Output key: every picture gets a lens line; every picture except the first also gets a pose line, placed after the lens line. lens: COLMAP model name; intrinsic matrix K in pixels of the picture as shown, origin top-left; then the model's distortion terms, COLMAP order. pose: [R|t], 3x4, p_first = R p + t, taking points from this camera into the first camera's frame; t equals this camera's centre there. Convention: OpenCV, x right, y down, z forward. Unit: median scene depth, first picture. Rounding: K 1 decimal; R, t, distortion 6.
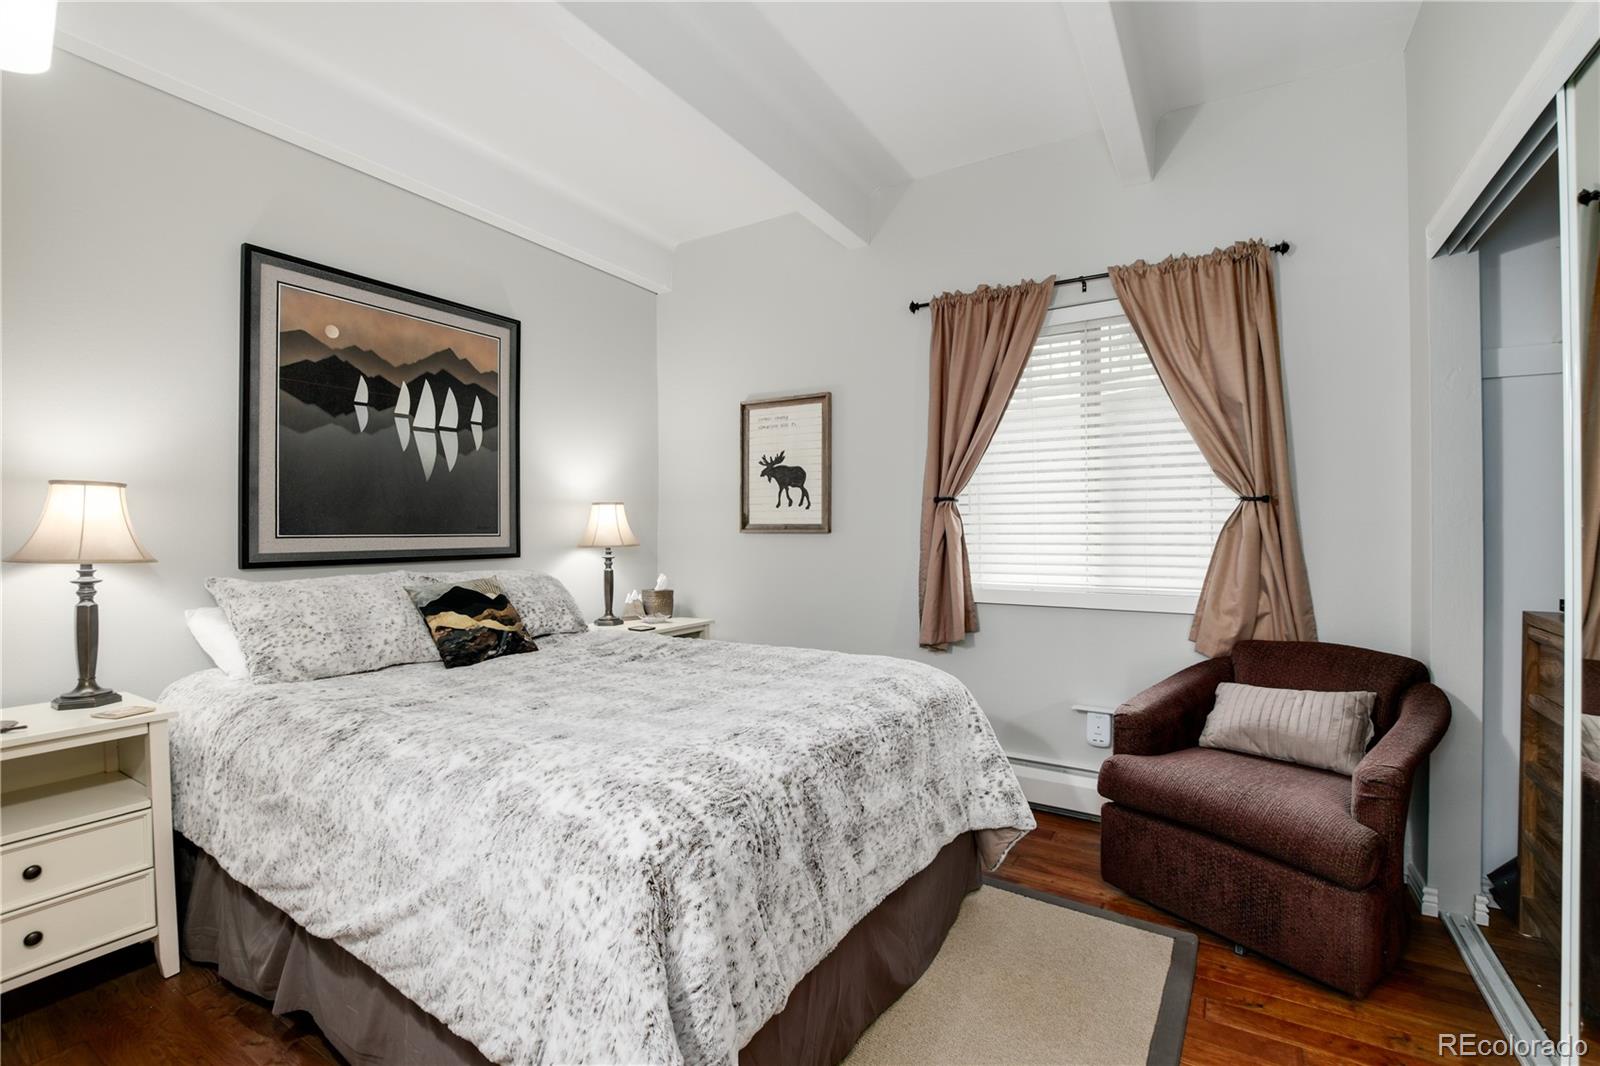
lens RADIAL K [[681.4, 0, 764.2], [0, 681.4, 536.0], [0, 0, 1]] dist [-0.043968, -0.000009]
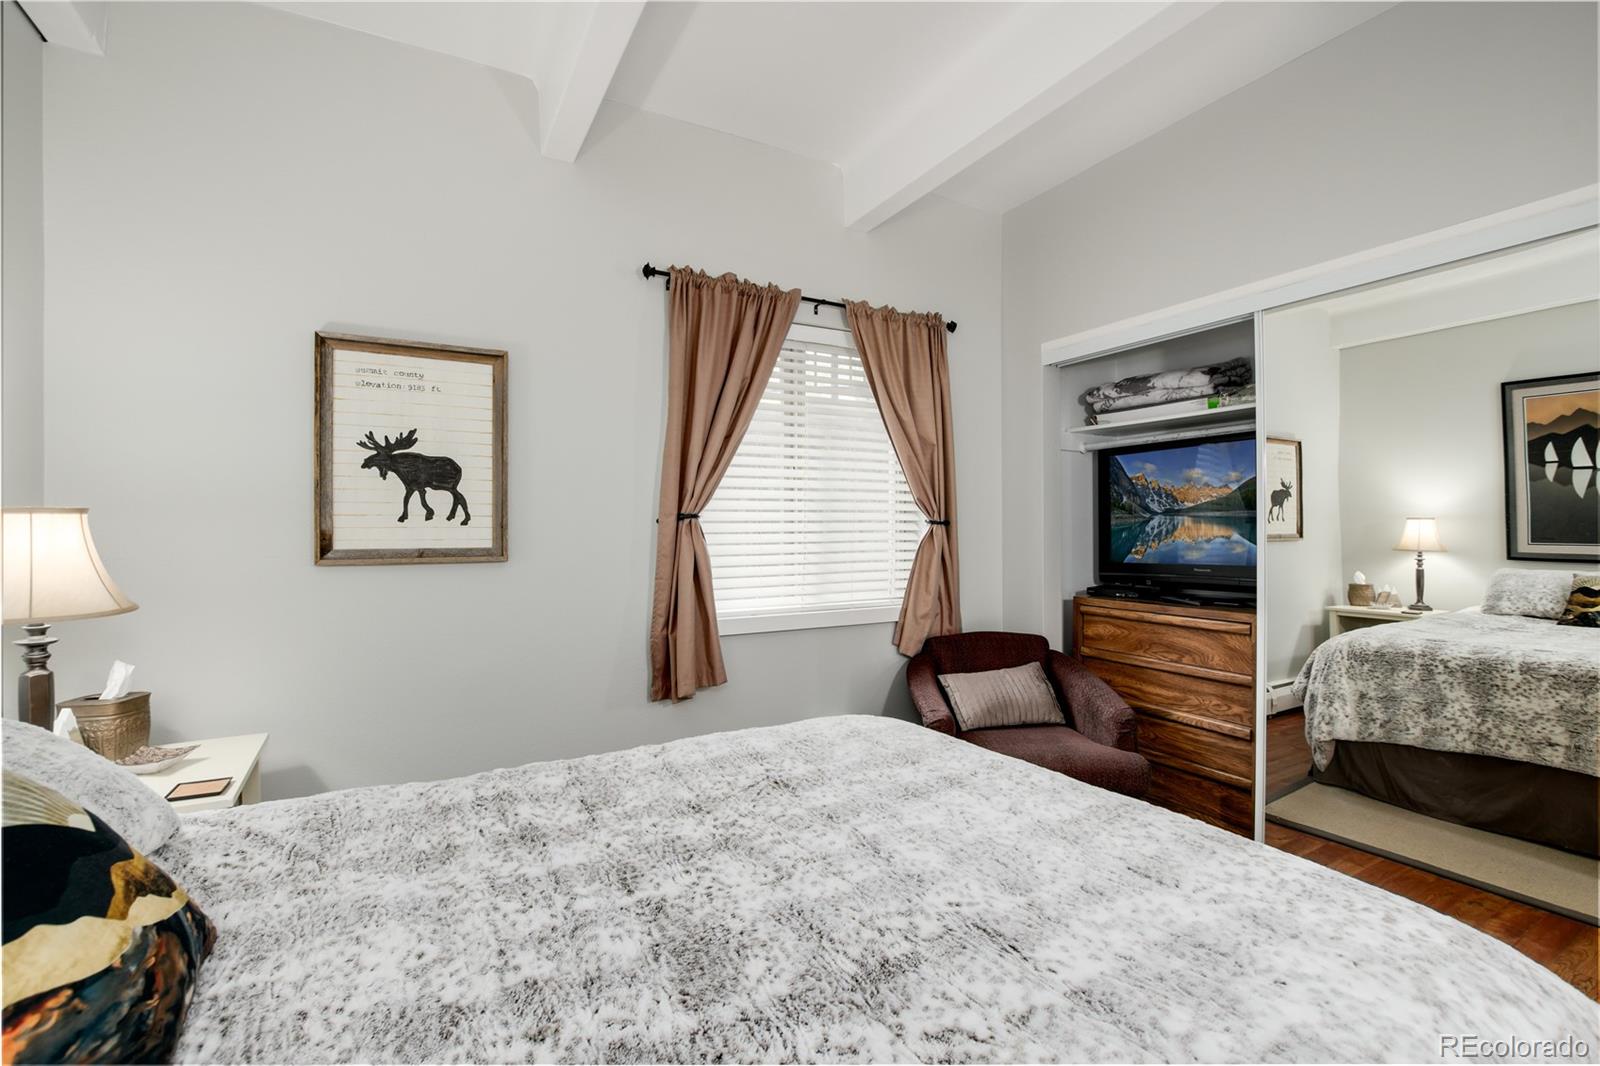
lens RADIAL K [[715.6, 0, 800.0], [0, 715.6, 533.0], [0, 0, 1]] dist [-0.022289, 0.000455]
pose [[0.475193, -0.007489, 0.879850, -0.426835], [0.013656, 0.999906, 0.001136, -0.032218], [-0.879776, 0.011476, 0.475250, 0.454430]]
